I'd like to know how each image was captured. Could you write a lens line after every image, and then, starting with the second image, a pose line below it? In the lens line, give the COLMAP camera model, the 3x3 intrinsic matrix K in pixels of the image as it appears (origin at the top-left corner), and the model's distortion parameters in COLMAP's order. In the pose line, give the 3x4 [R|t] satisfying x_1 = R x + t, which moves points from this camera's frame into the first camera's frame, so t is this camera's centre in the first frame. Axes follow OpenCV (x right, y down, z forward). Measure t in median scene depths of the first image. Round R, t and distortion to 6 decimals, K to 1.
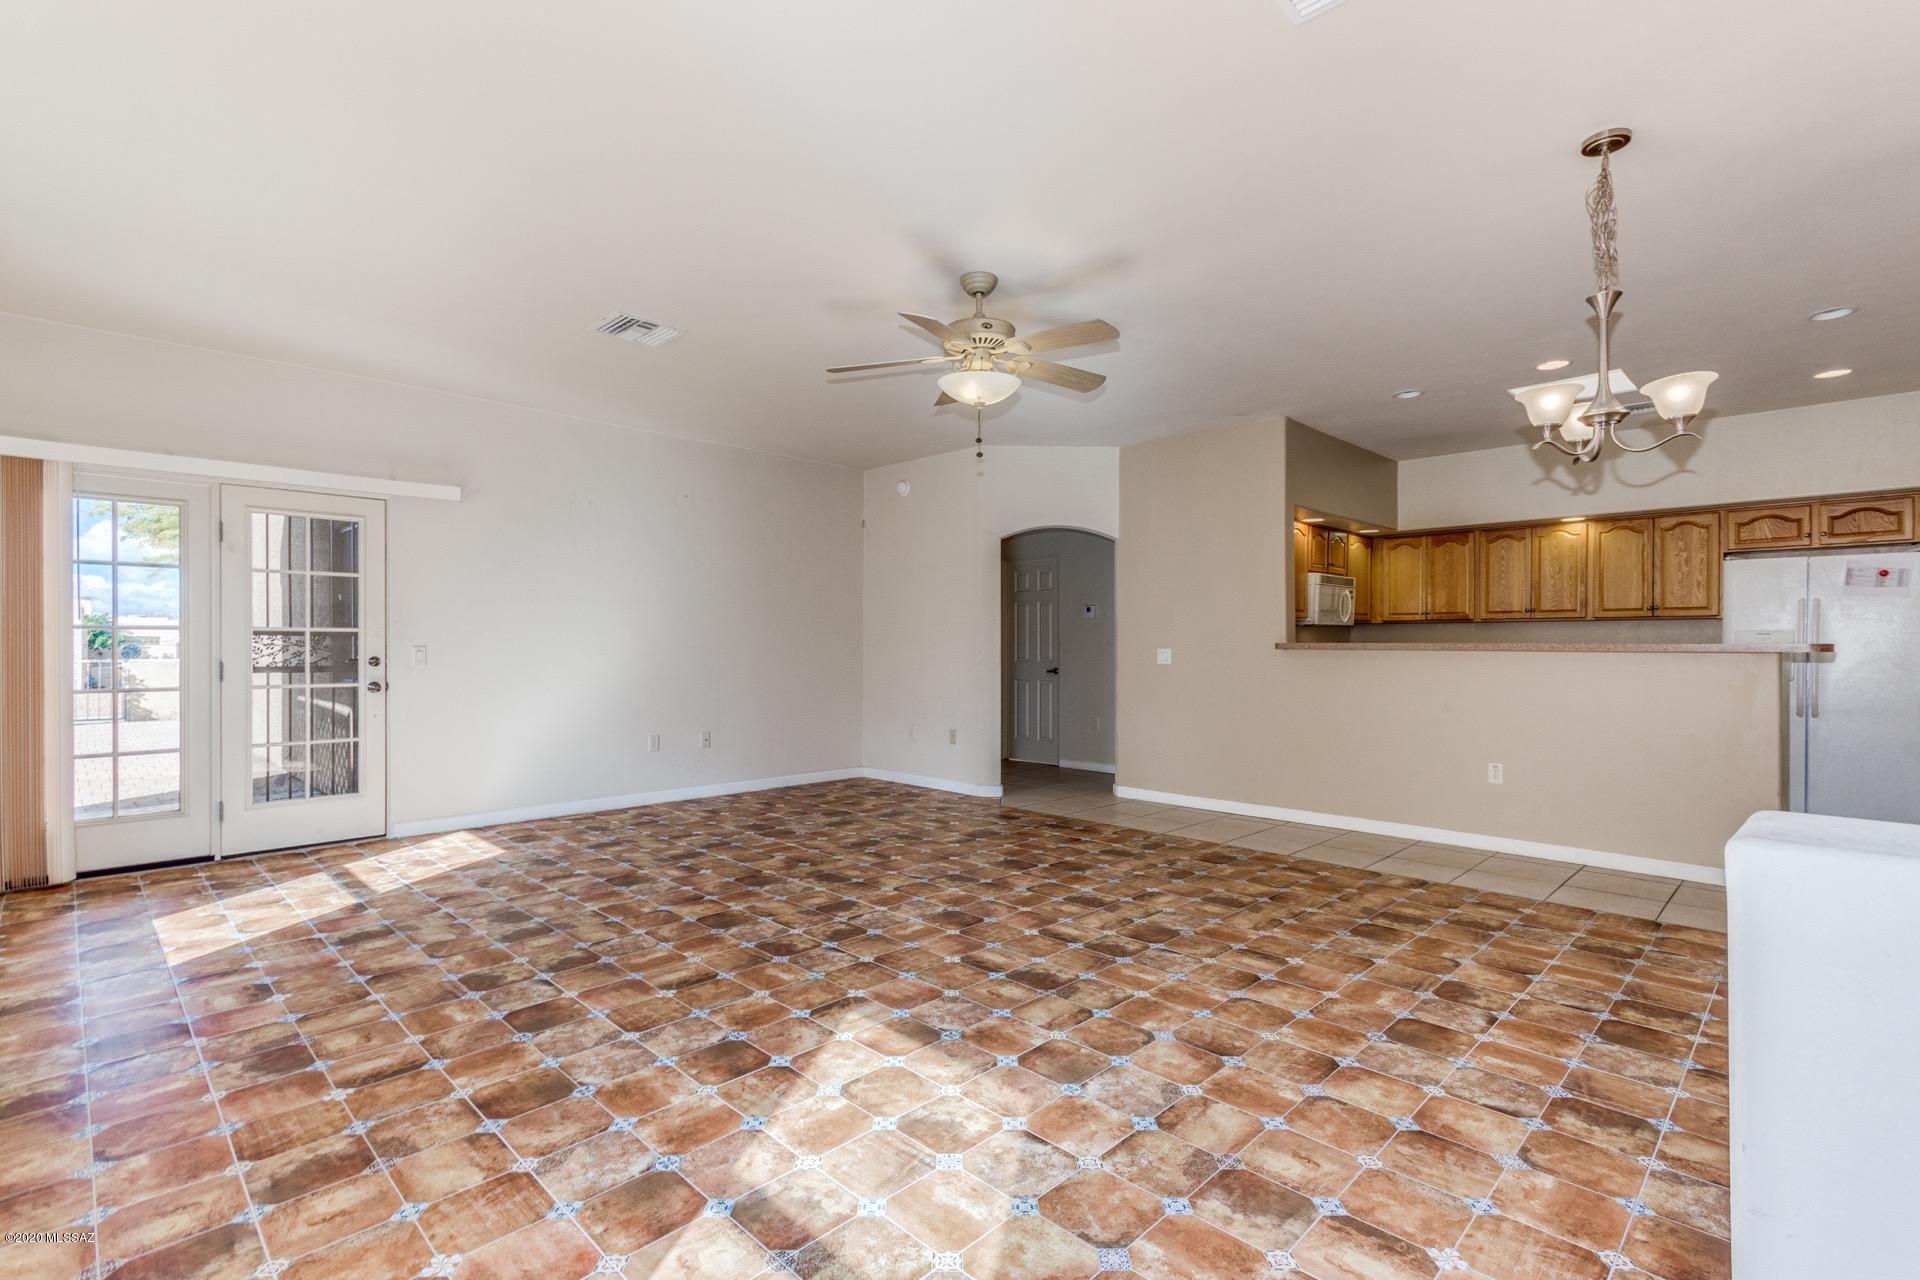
lens RADIAL K [[885.2, 0, 964.6], [0, 885.2, 646.6], [0, 0, 1]] dist [0.006949, 0.001820]
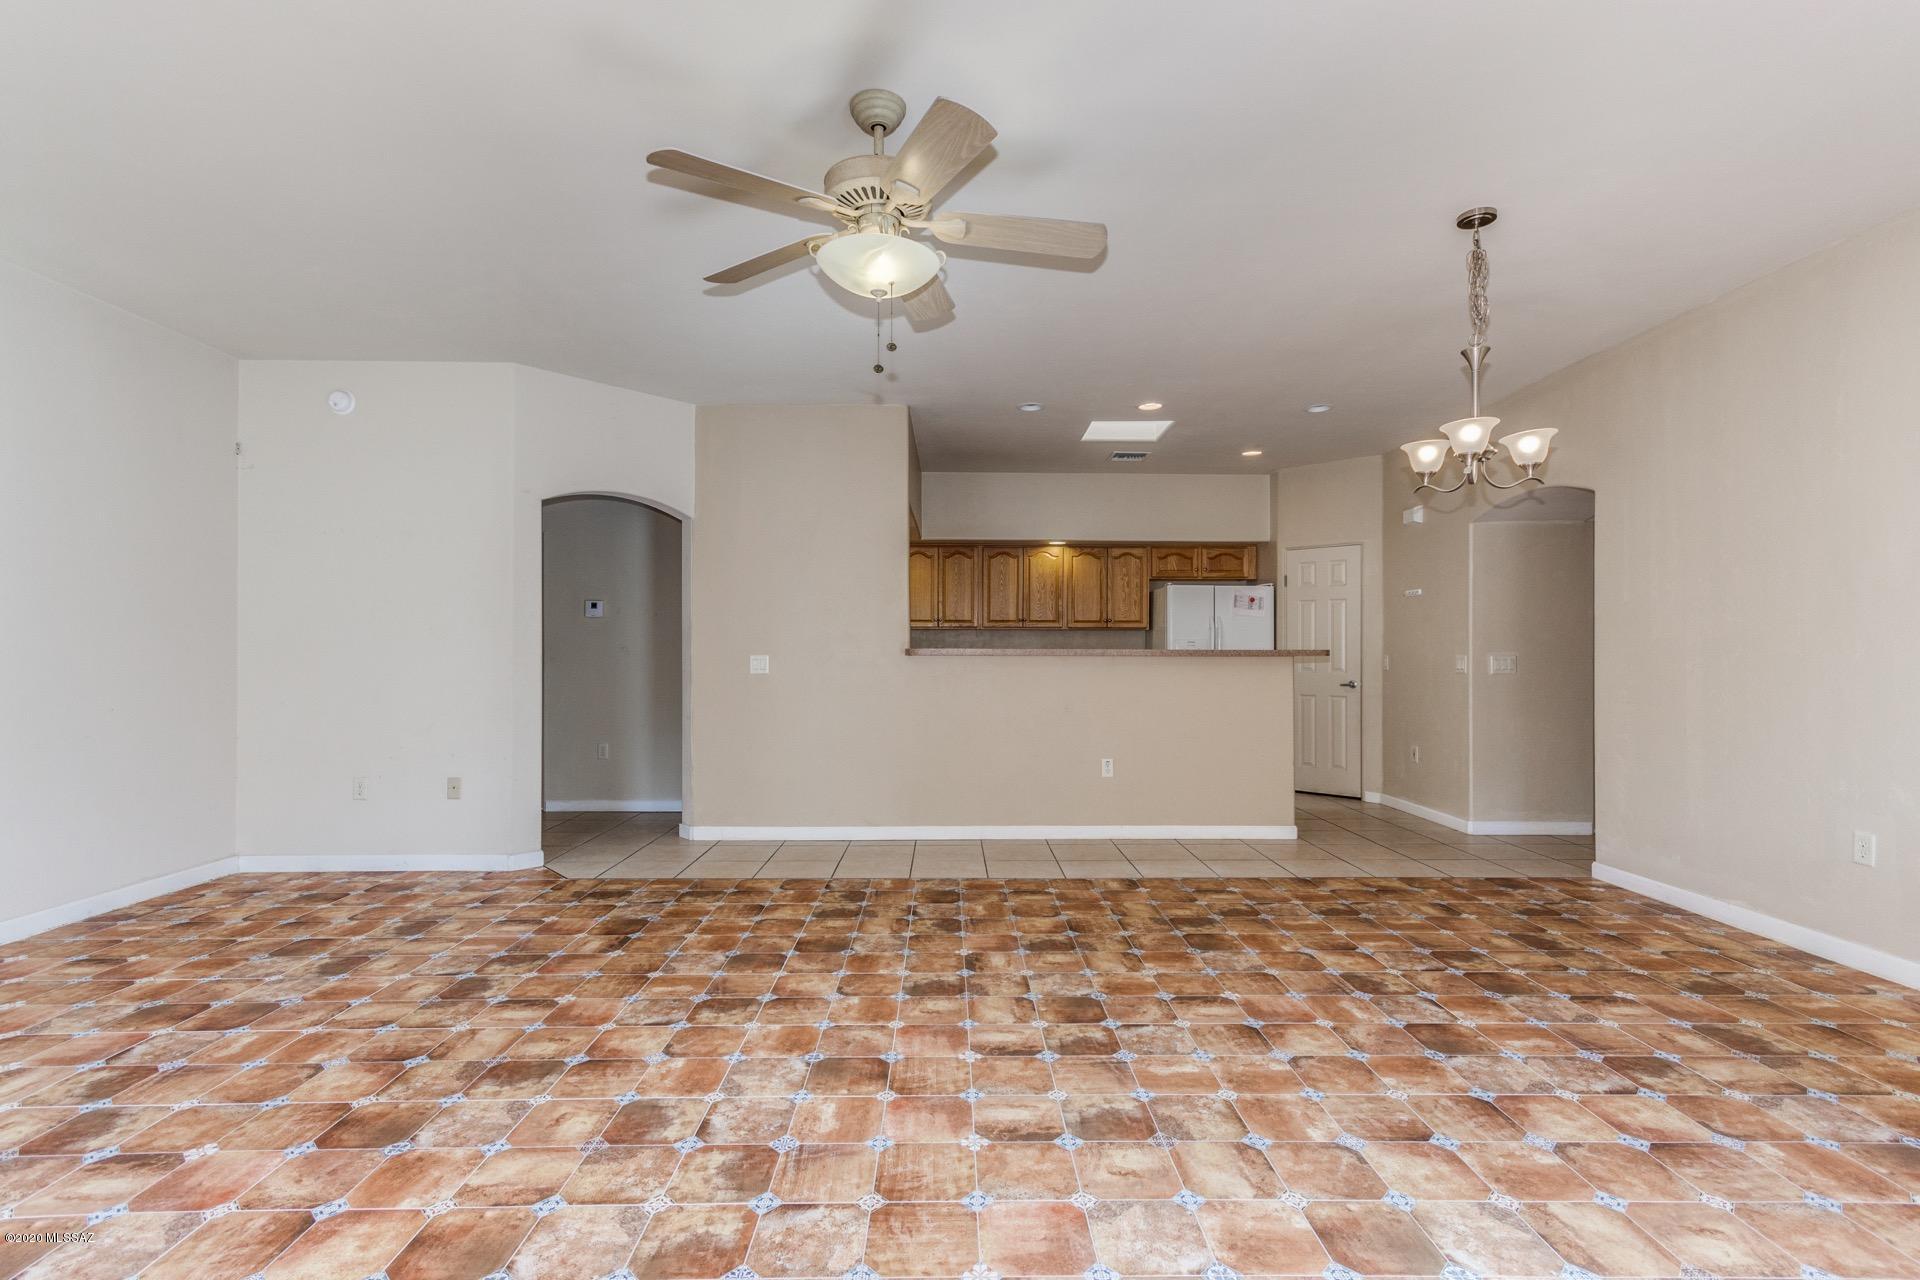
lens RADIAL K [[885.2, 0, 961.1], [0, 885.2, 649.0], [0, 0, 1]] dist [0.006949, 0.001820]
pose [[0.701035, 0.000612, 0.713127, -0.419721], [0.001467, 0.999996, -0.002300, -0.002449], [-0.713126, 0.002658, 0.701031, 0.487108]]
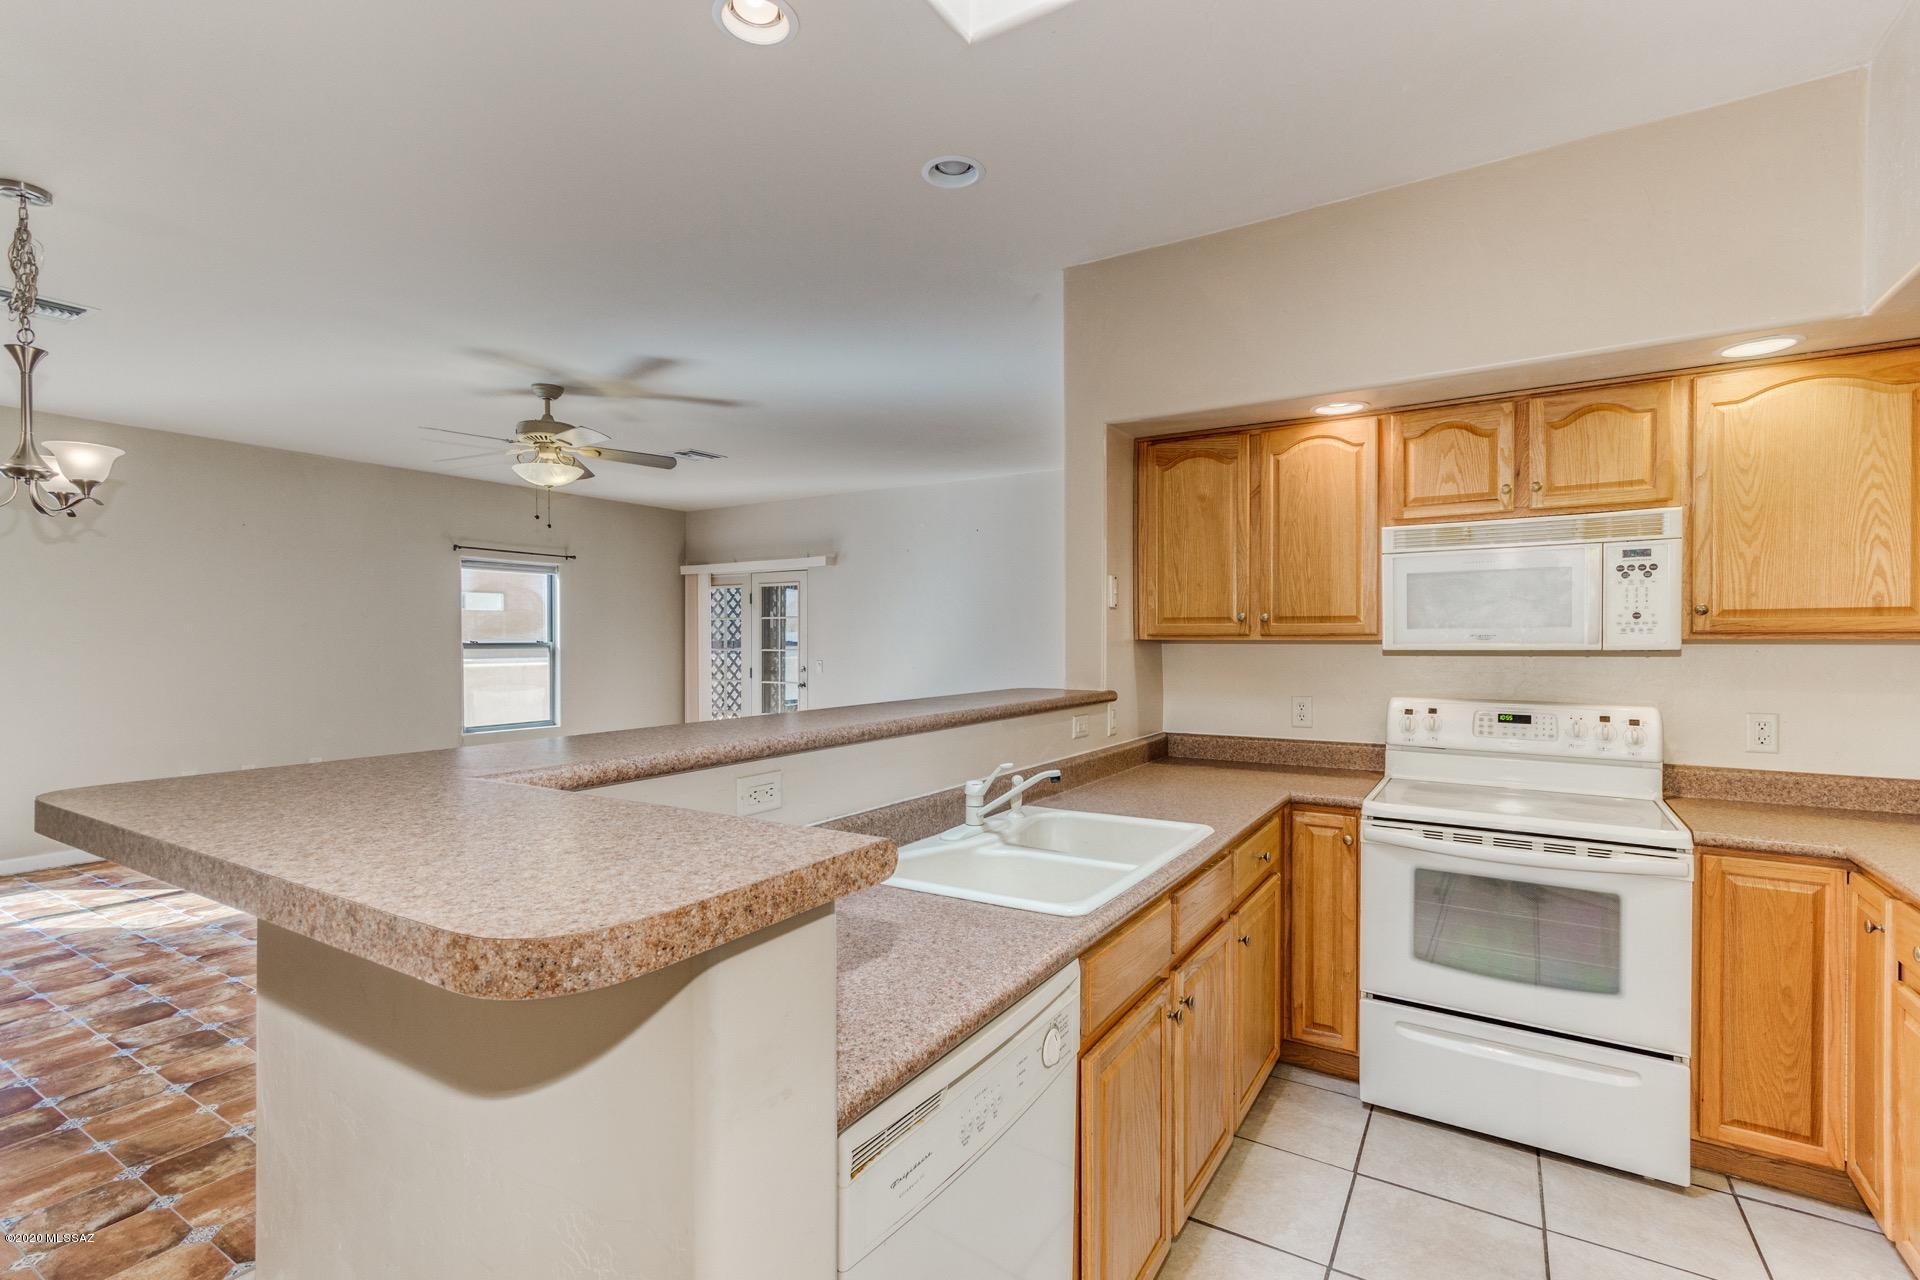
lens RADIAL K [[885.2, 0, 961.0], [0, 885.2, 646.1], [0, 0, 1]] dist [0.006949, 0.001820]
pose [[0.219330, 0.007482, -0.975622, 1.388682], [-0.000218, 0.999971, 0.007620, -0.054492], [0.975651, -0.001459, 0.219326, 1.302172]]
